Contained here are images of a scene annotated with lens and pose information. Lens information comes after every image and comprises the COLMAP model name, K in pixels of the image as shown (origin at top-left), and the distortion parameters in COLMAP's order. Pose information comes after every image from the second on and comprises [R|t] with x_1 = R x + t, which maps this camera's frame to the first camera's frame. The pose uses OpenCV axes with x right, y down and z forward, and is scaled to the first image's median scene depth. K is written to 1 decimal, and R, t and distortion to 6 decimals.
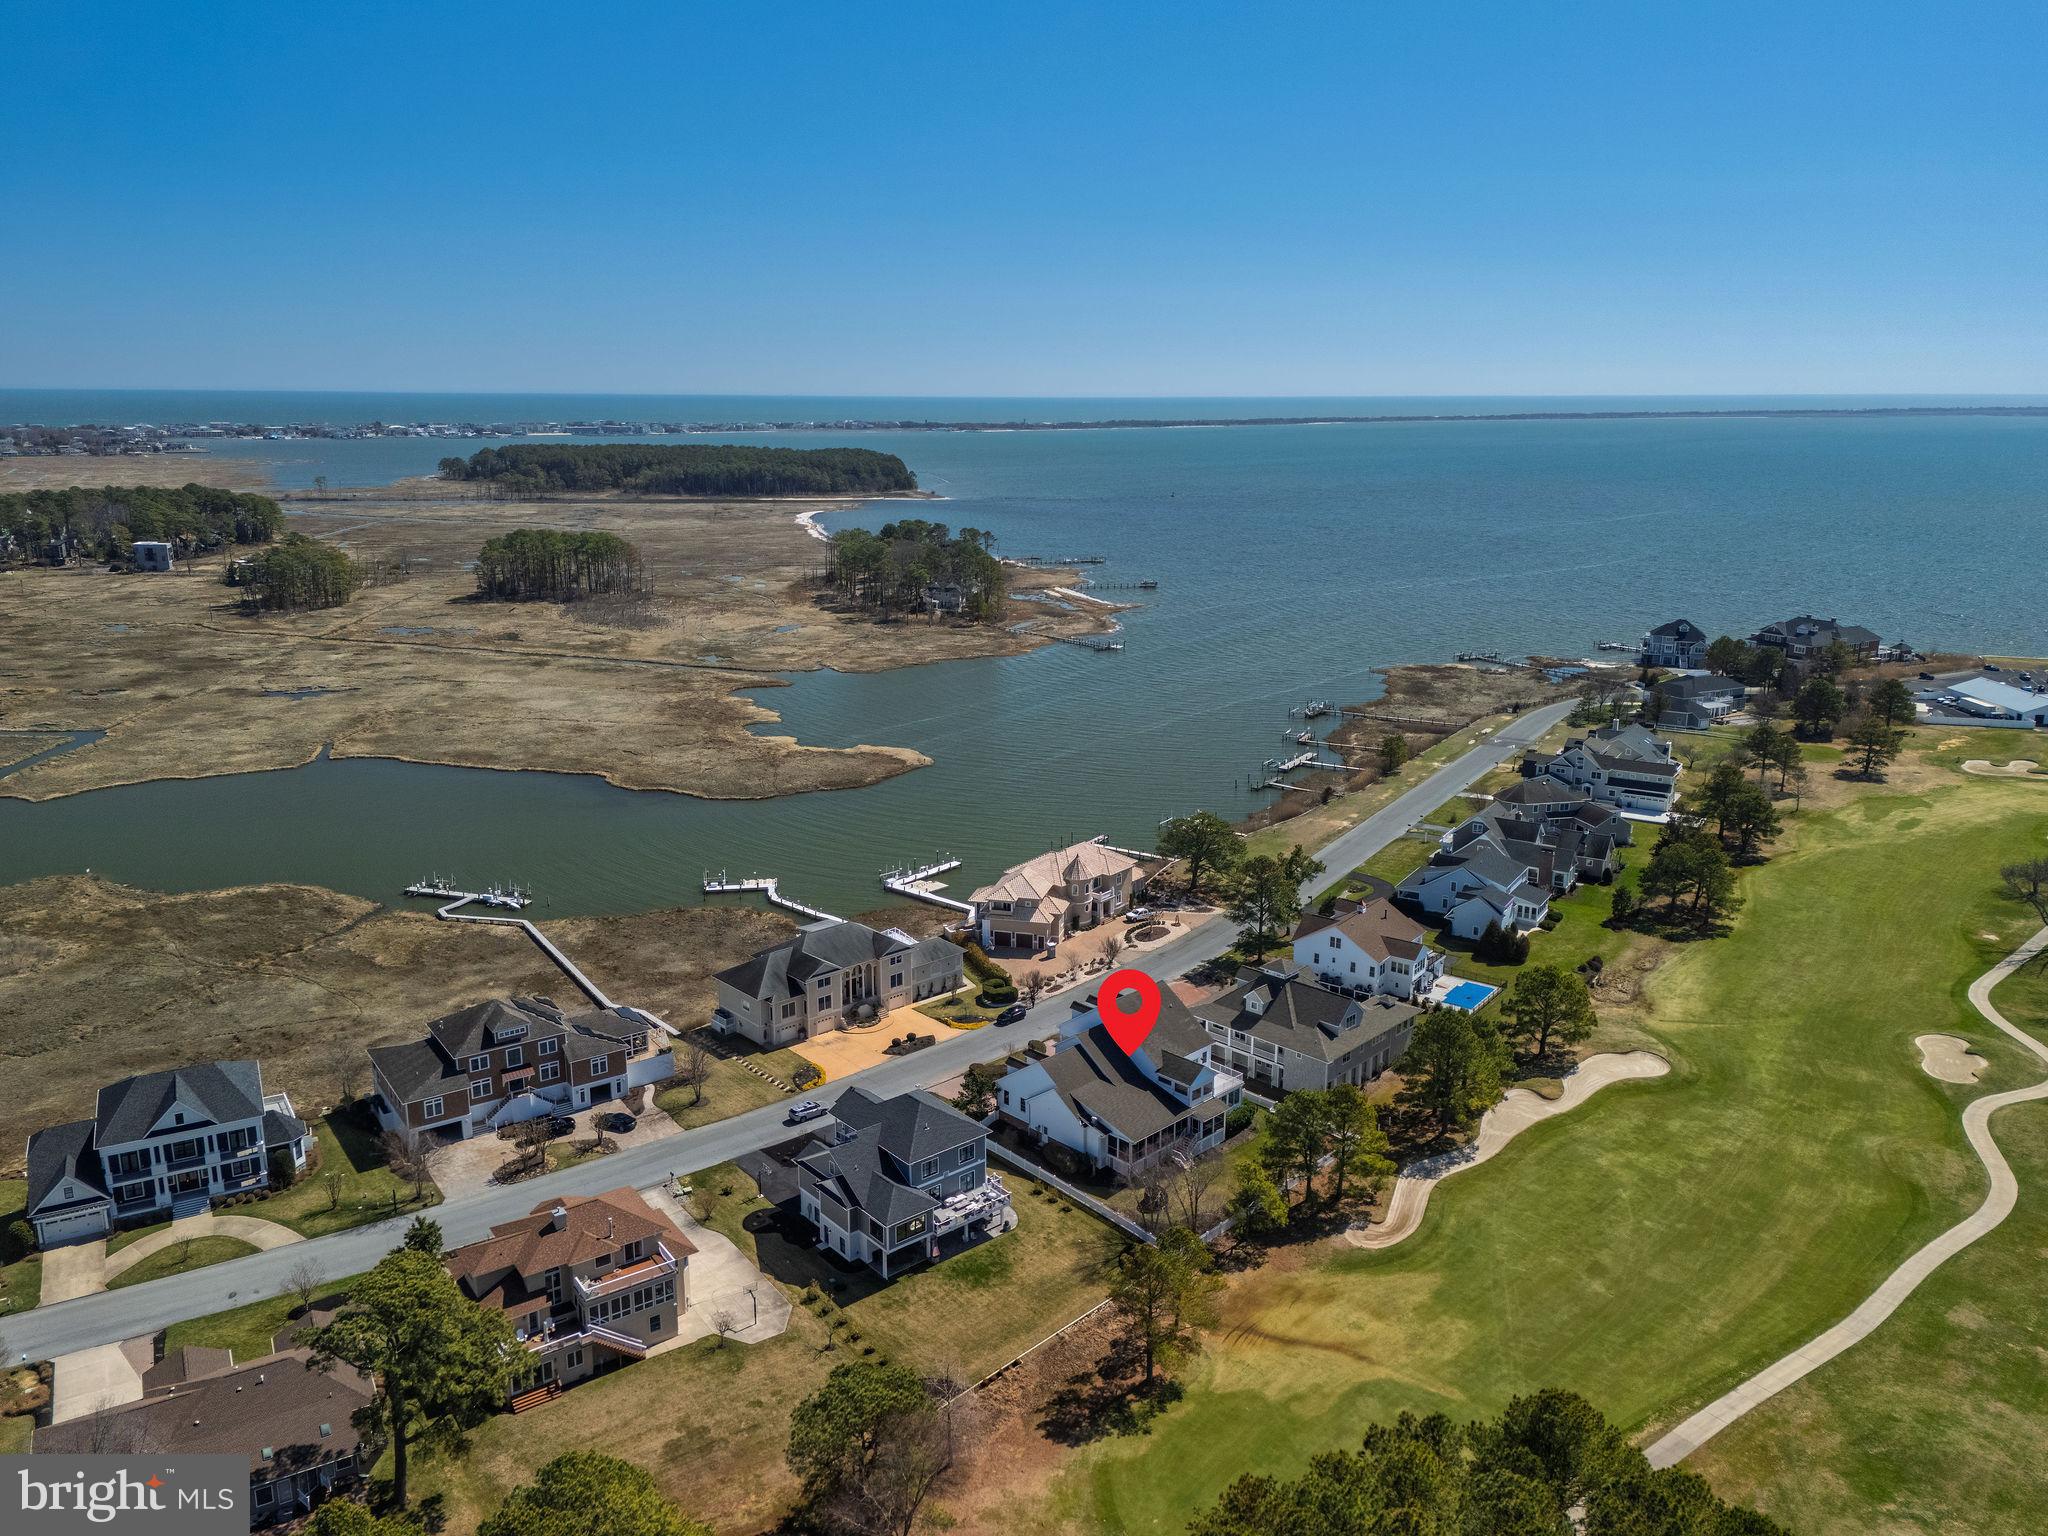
lens RADIAL K [[1503.4, 0, 1018.7], [0, 1503.4, 764.5], [0, 0, 1]] dist [0.085116, -0.083559]
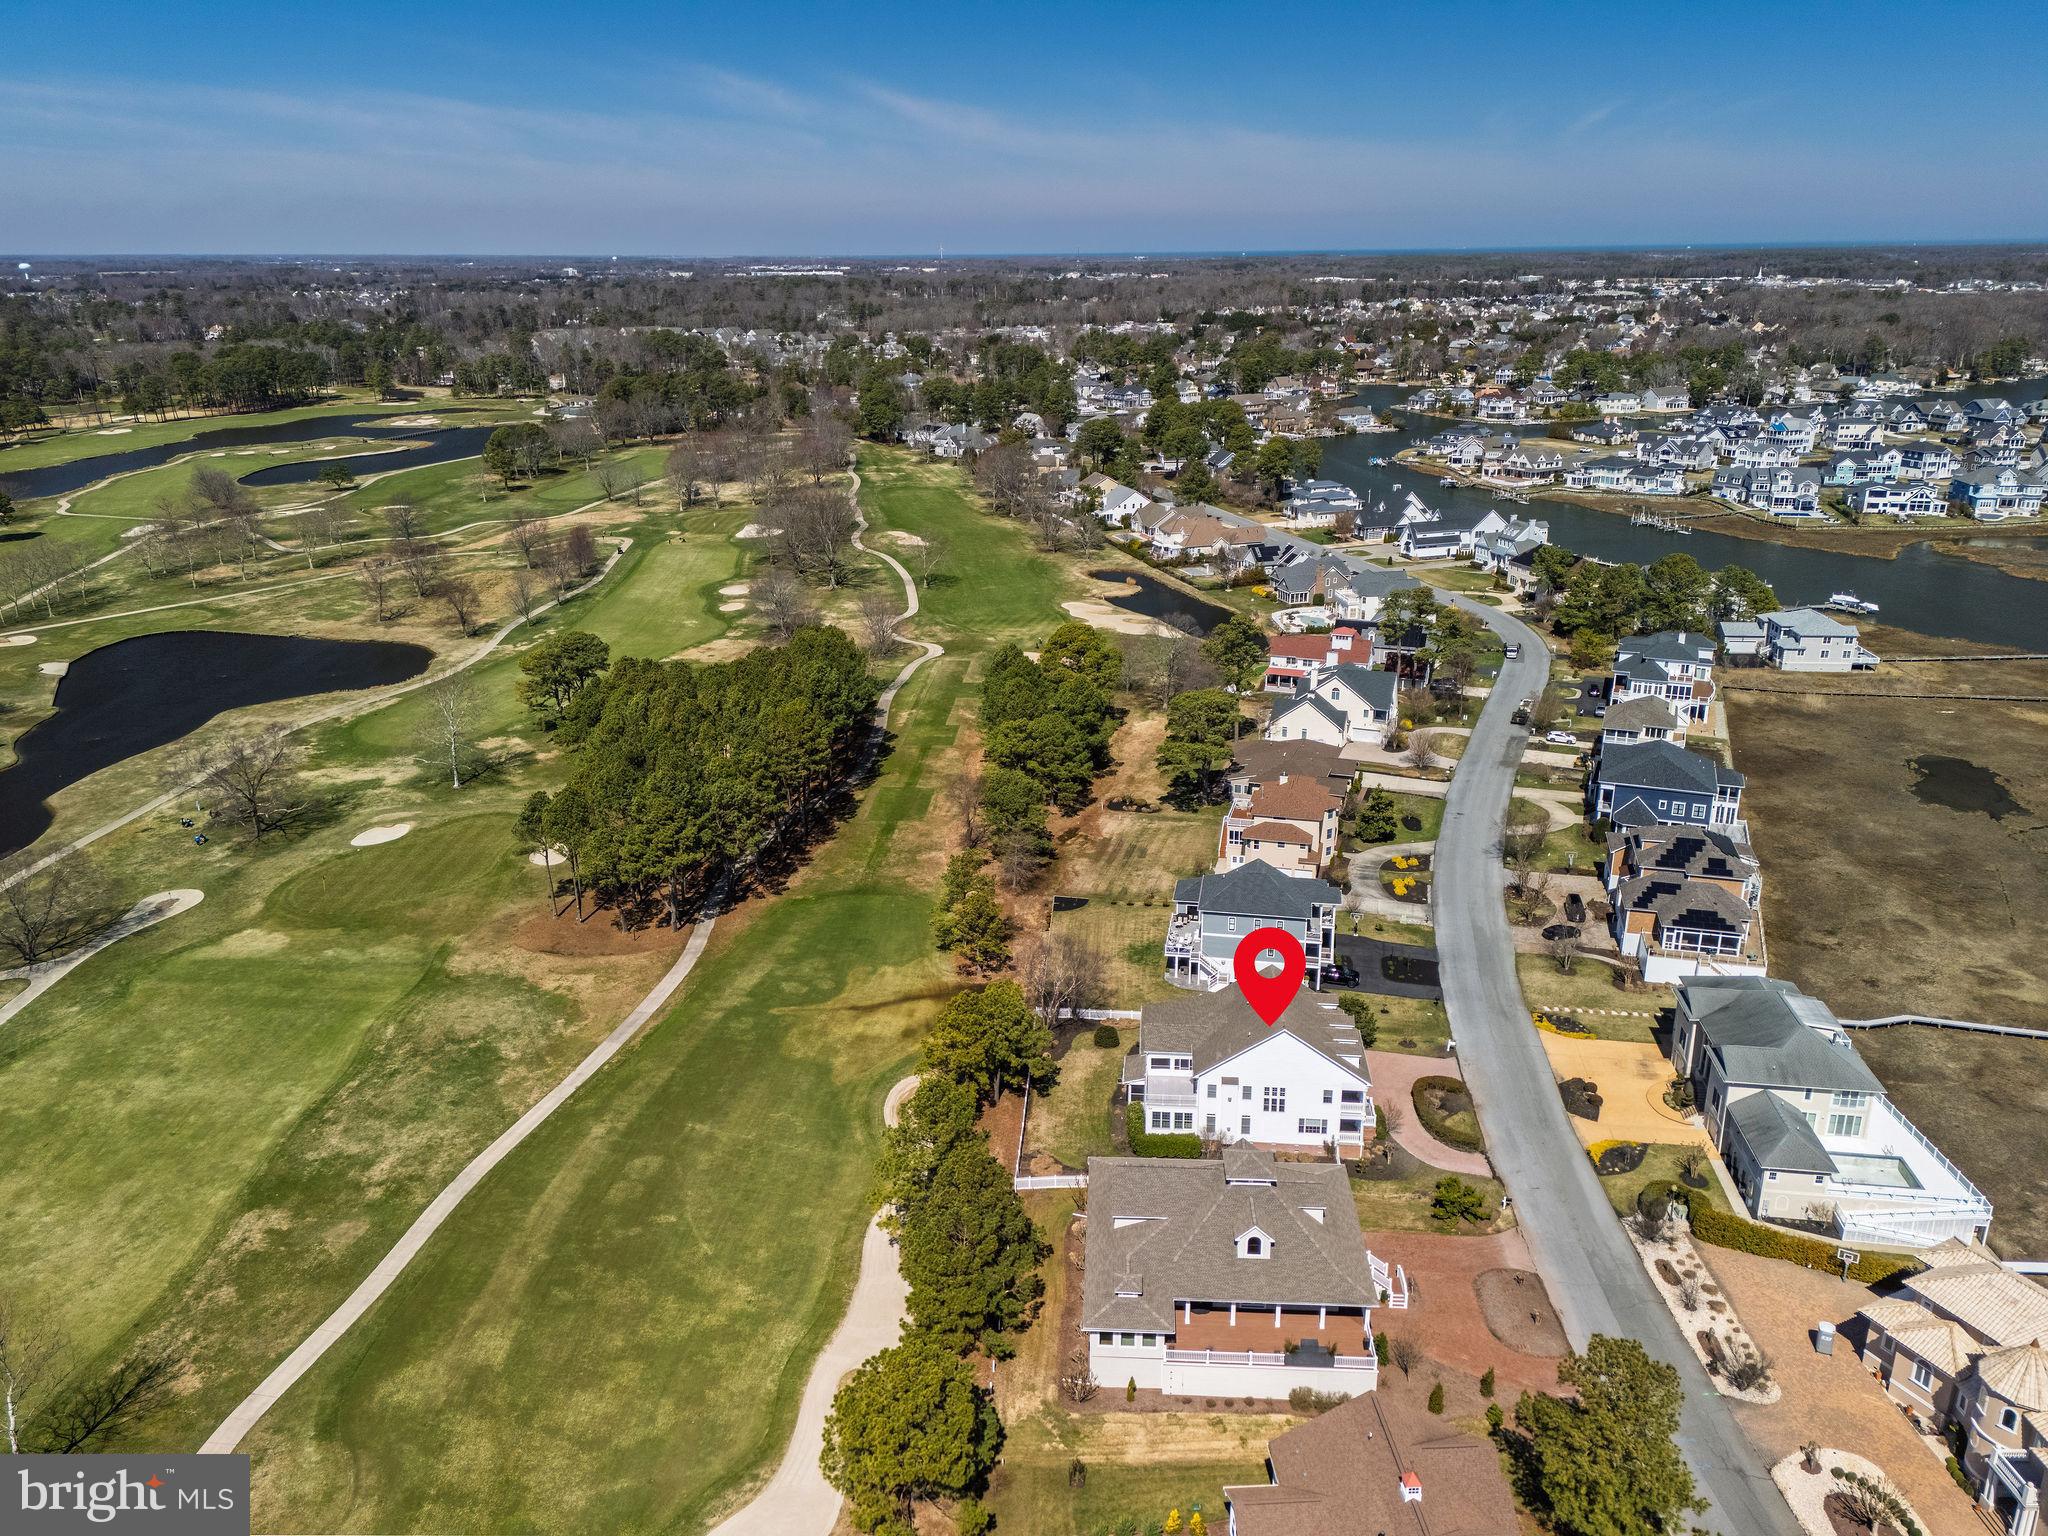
lens RADIAL K [[1503.4, 0, 1018.7], [0, 1503.4, 764.5], [0, 0, 1]] dist [0.085116, -0.083559]
pose [[-0.768501, 0.209382, -0.604620, 0.533391], [-0.141997, 0.865570, 0.480234, -0.266780], [0.623893, 0.454915, -0.635460, 1.138396]]
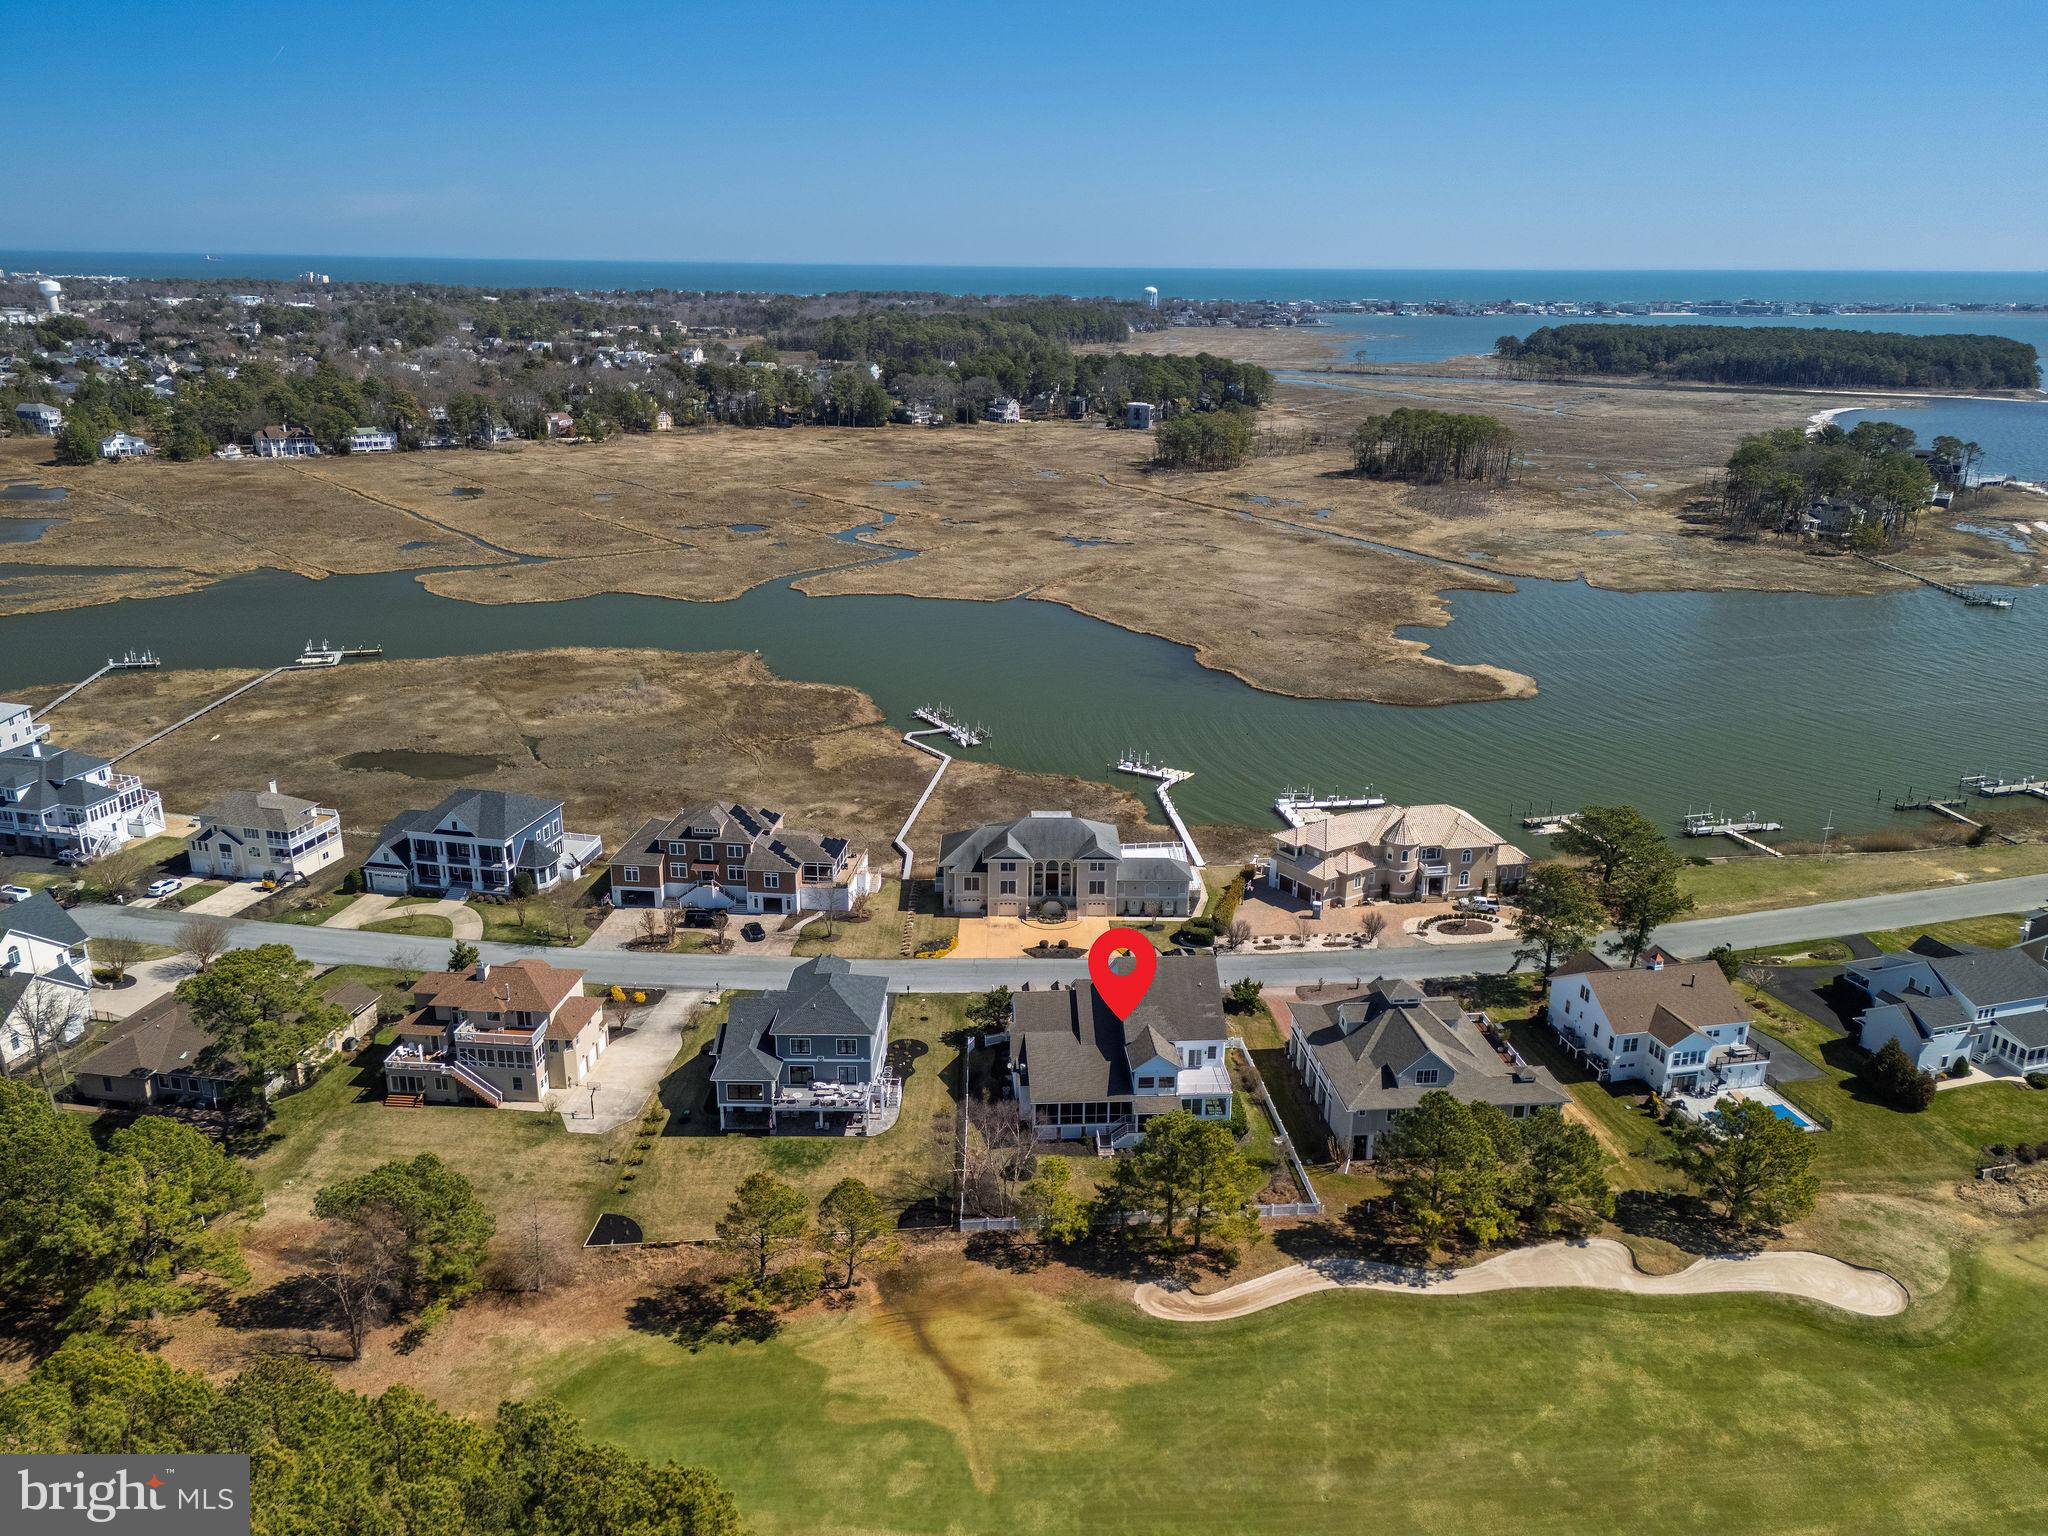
lens RADIAL K [[1494.5, 0, 1036.0], [0, 1494.5, 740.7], [0, 0, 1]] dist [0.084341, -0.074021]
pose [[0.761140, 0.201440, -0.616512, 0.448233], [-0.163342, 0.979443, 0.118365, -0.054470], [0.627682, 0.010610, 0.778397, 0.221477]]
